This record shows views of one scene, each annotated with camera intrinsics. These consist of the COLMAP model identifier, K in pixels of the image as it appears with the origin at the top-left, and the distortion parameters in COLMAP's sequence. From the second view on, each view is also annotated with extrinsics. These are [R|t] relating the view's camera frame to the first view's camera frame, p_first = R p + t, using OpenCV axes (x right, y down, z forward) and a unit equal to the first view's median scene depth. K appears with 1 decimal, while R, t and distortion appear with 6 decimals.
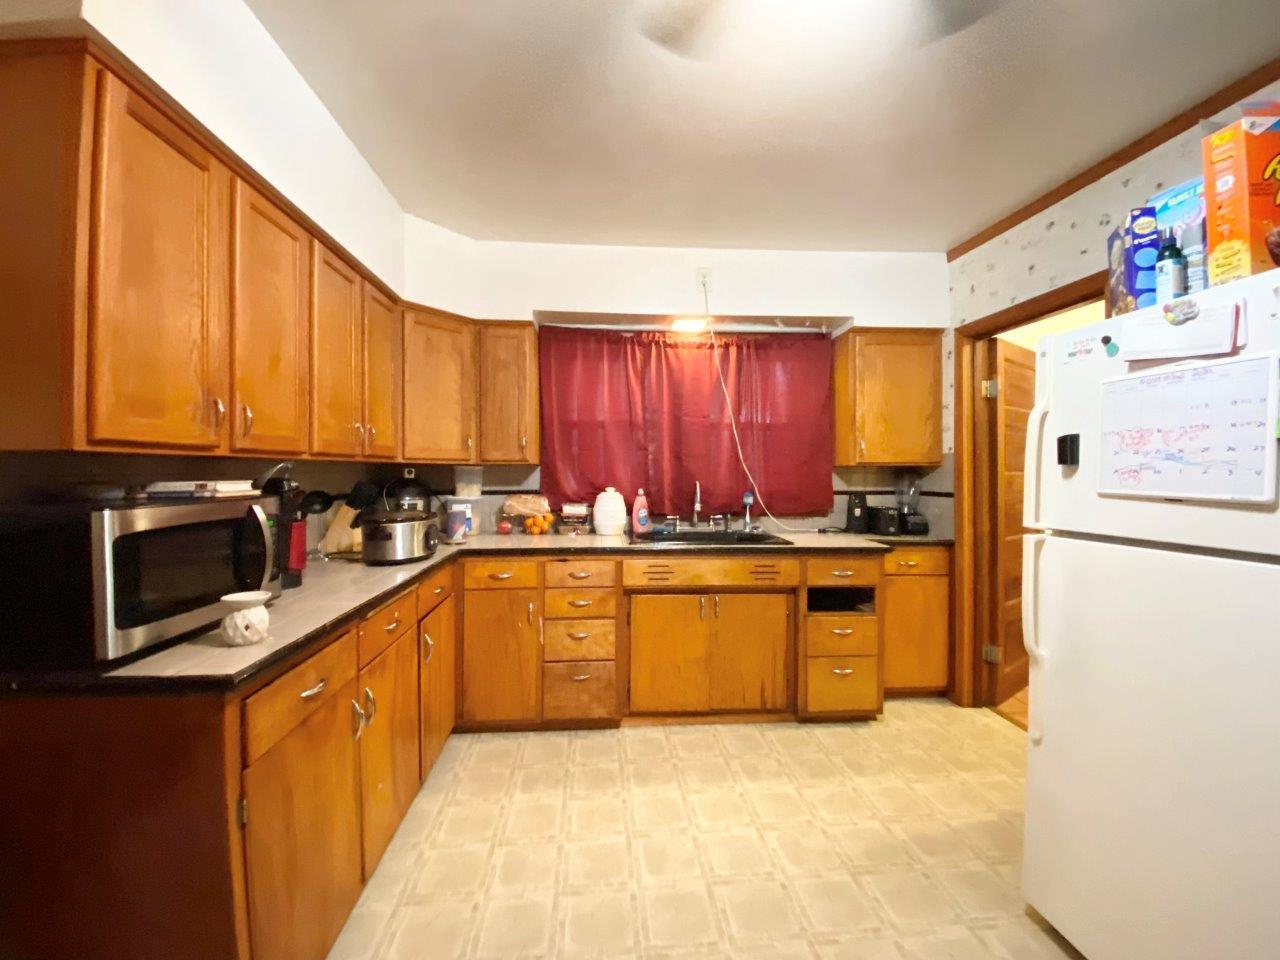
lens RADIAL K [[515.0, 0, 638.7], [0, 515.0, 473.8], [0, 0, 1]] dist [0.024917, -0.022121]
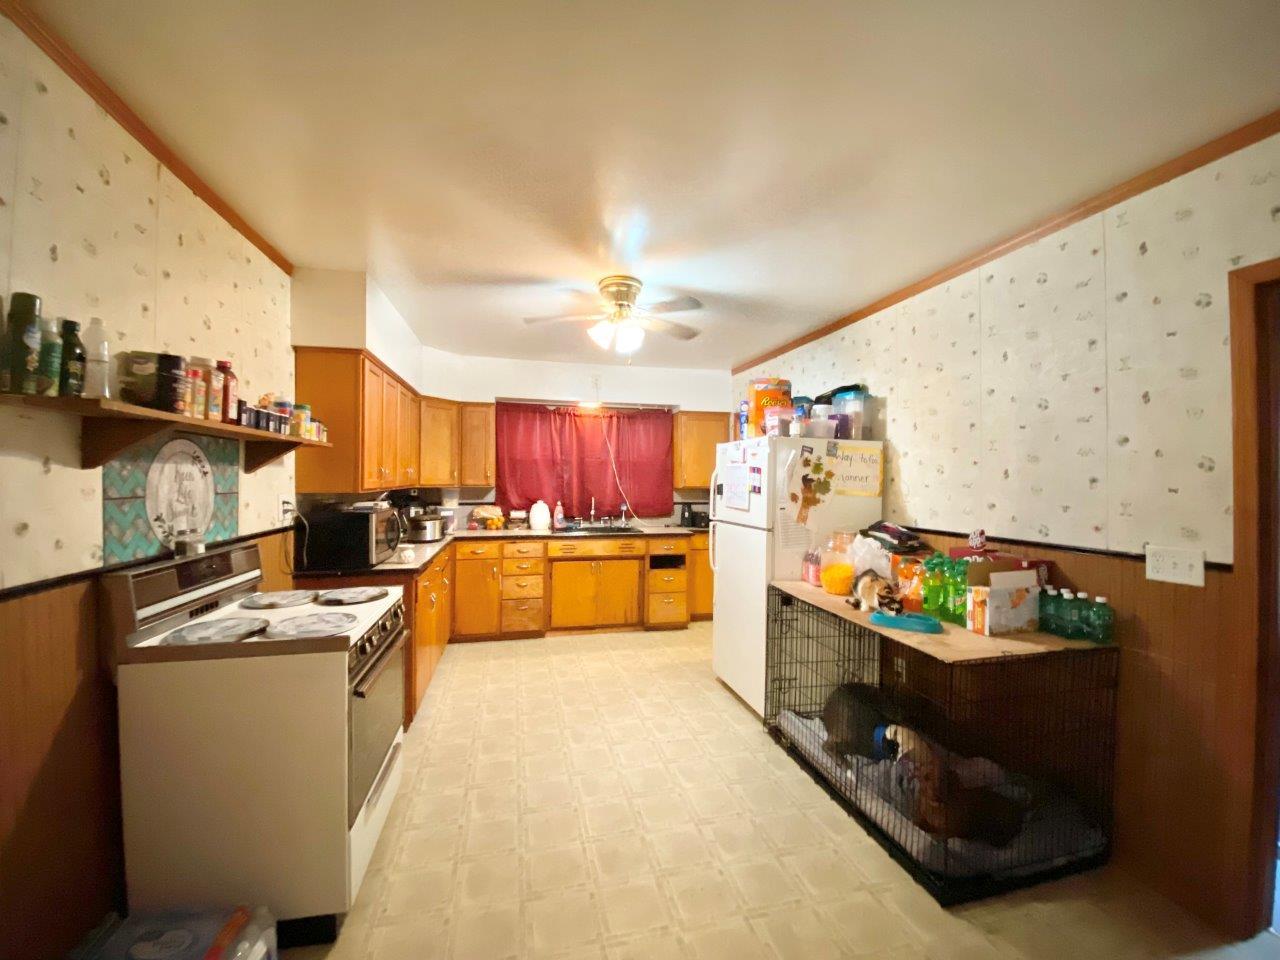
lens RADIAL K [[515.0, 0, 638.7], [0, 515.0, 473.8], [0, 0, 1]] dist [0.024917, -0.022121]
pose [[0.989193, 0.006551, 0.146475, 0.015610], [-0.004580, 0.999894, -0.013795, -0.041076], [-0.146550, 0.012975, 0.989118, -0.727936]]
